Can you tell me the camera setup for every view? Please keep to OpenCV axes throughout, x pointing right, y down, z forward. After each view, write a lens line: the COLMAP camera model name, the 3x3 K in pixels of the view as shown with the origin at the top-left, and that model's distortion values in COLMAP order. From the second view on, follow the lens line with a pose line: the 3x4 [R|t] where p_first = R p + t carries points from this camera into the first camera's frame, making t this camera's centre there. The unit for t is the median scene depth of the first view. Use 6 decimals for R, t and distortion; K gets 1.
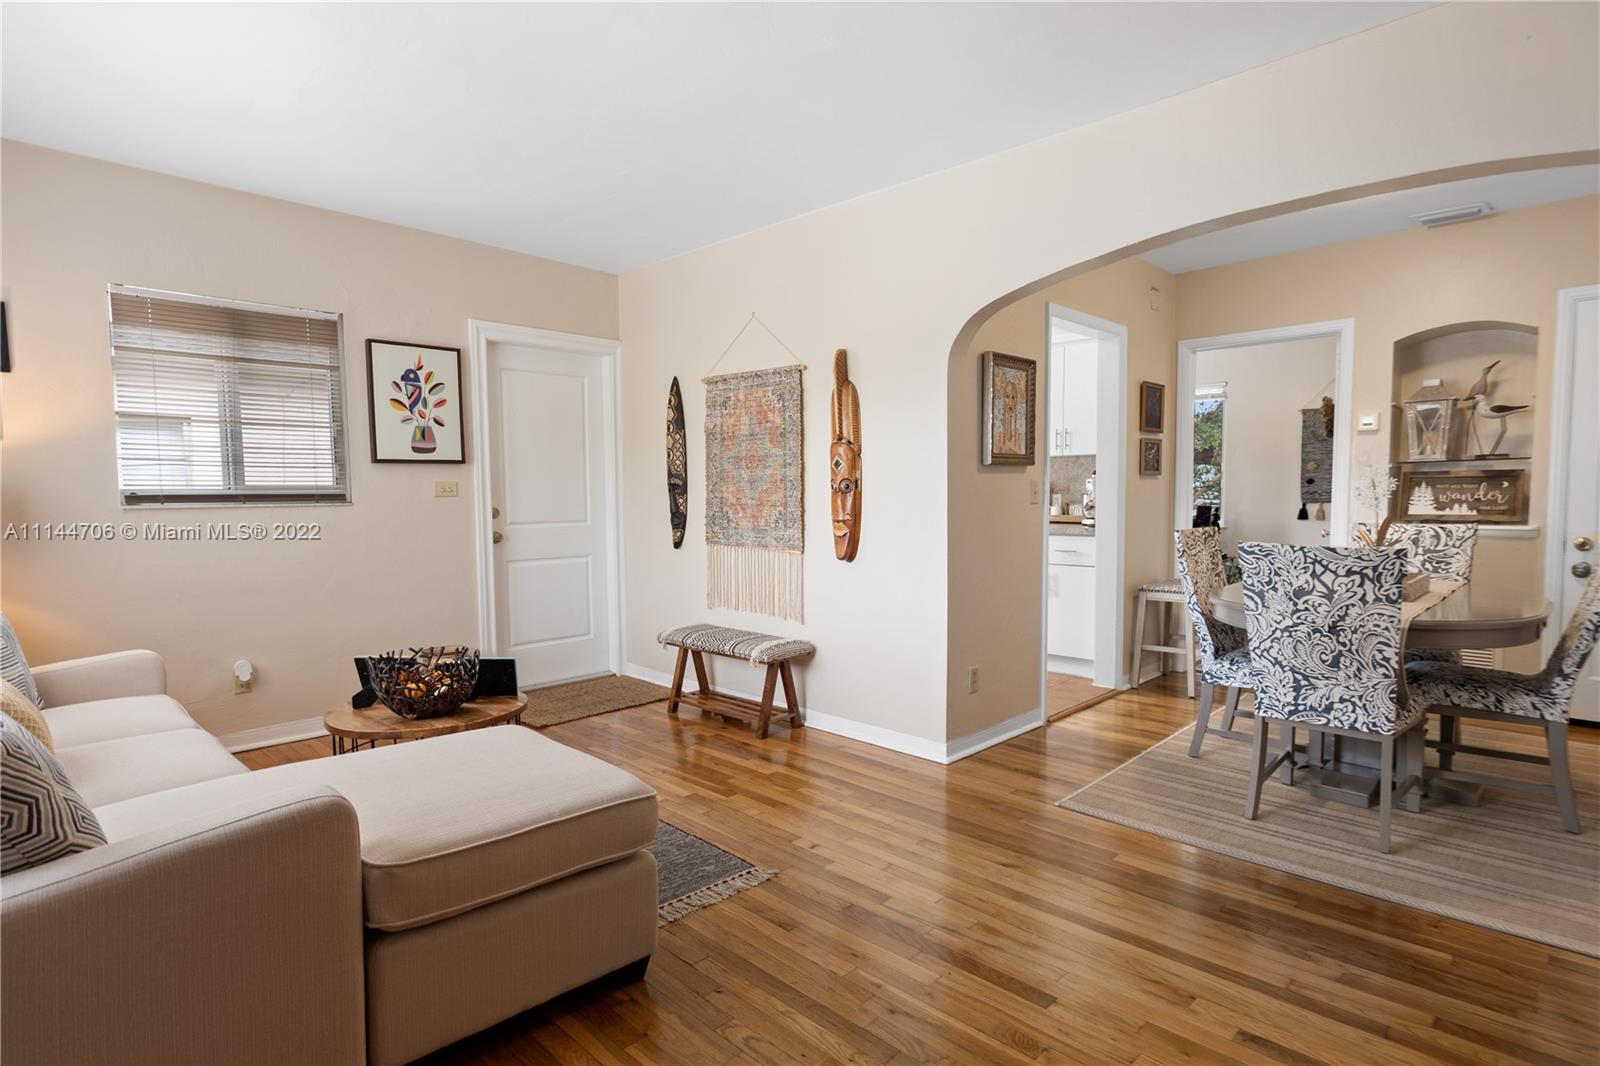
lens RADIAL K [[813.4, 0, 800.0], [0, 813.4, 533.0], [0, 0, 1]] dist [0.000604, -0.000178]
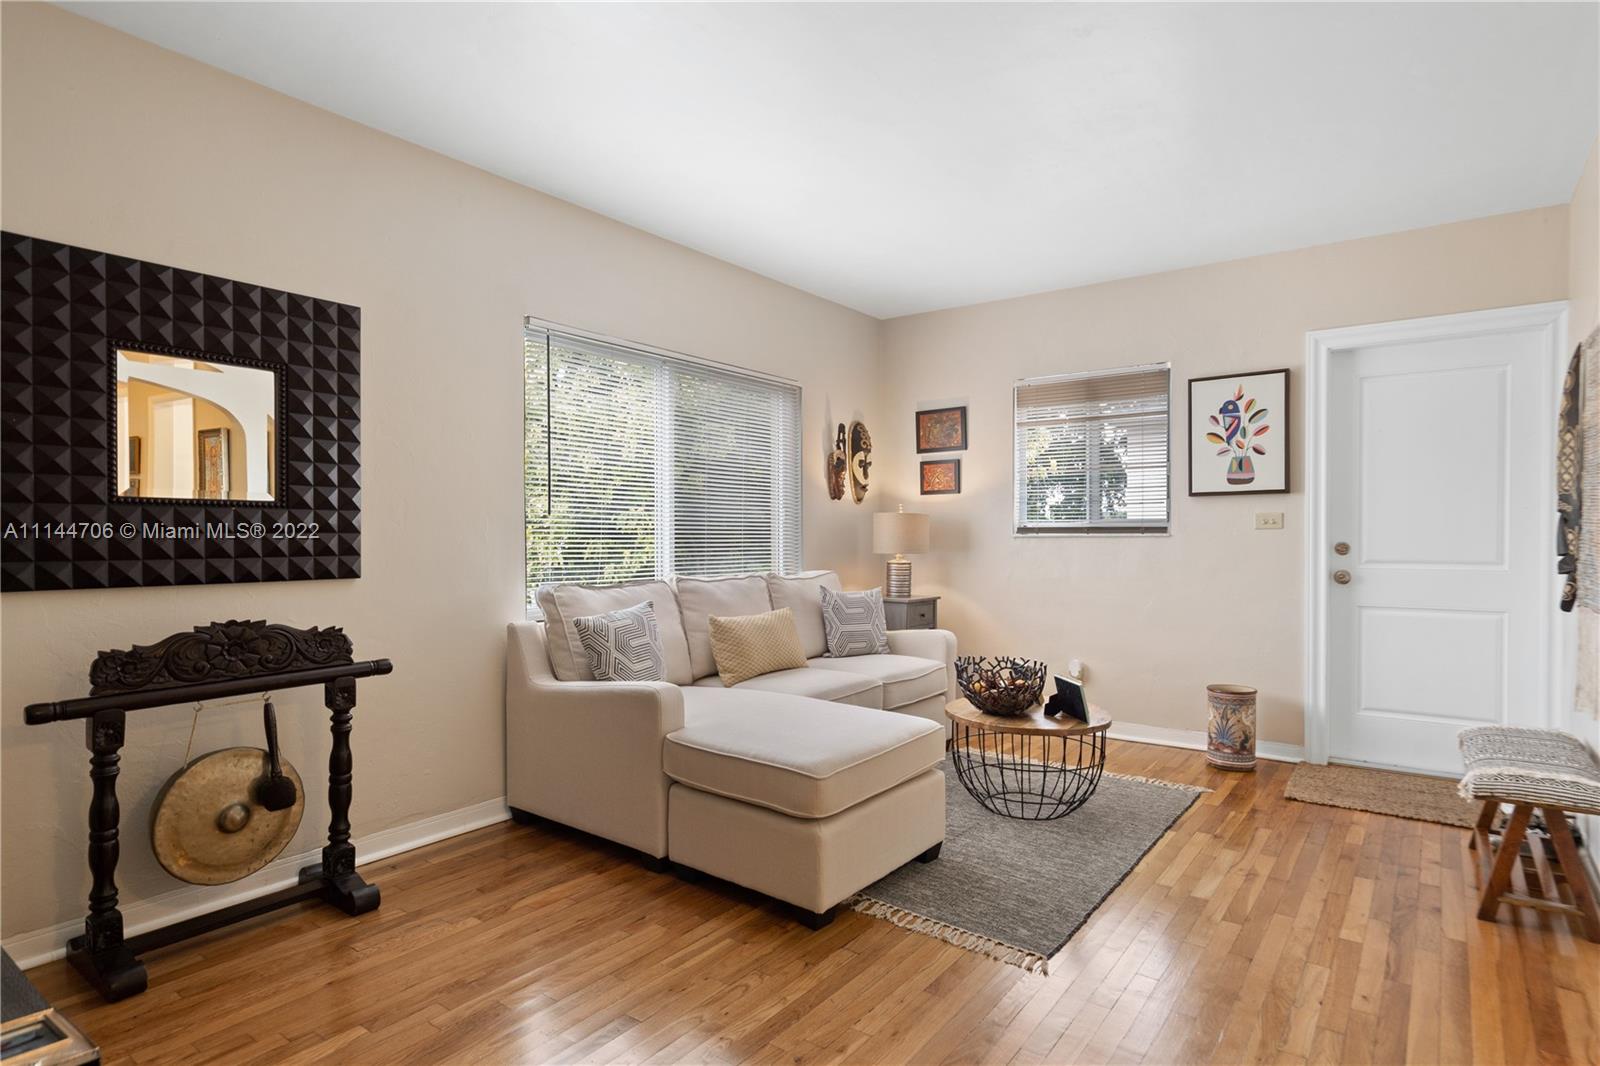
lens RADIAL K [[835.2, 0, 814.0], [0, 835.2, 538.2], [0, 0, 1]] dist [0.001607, -0.000410]
pose [[0.163326, 0.013900, -0.986474, 0.444819], [-0.047652, 0.998845, 0.006185, -0.015671], [0.985421, 0.045997, 0.163800, 0.338465]]
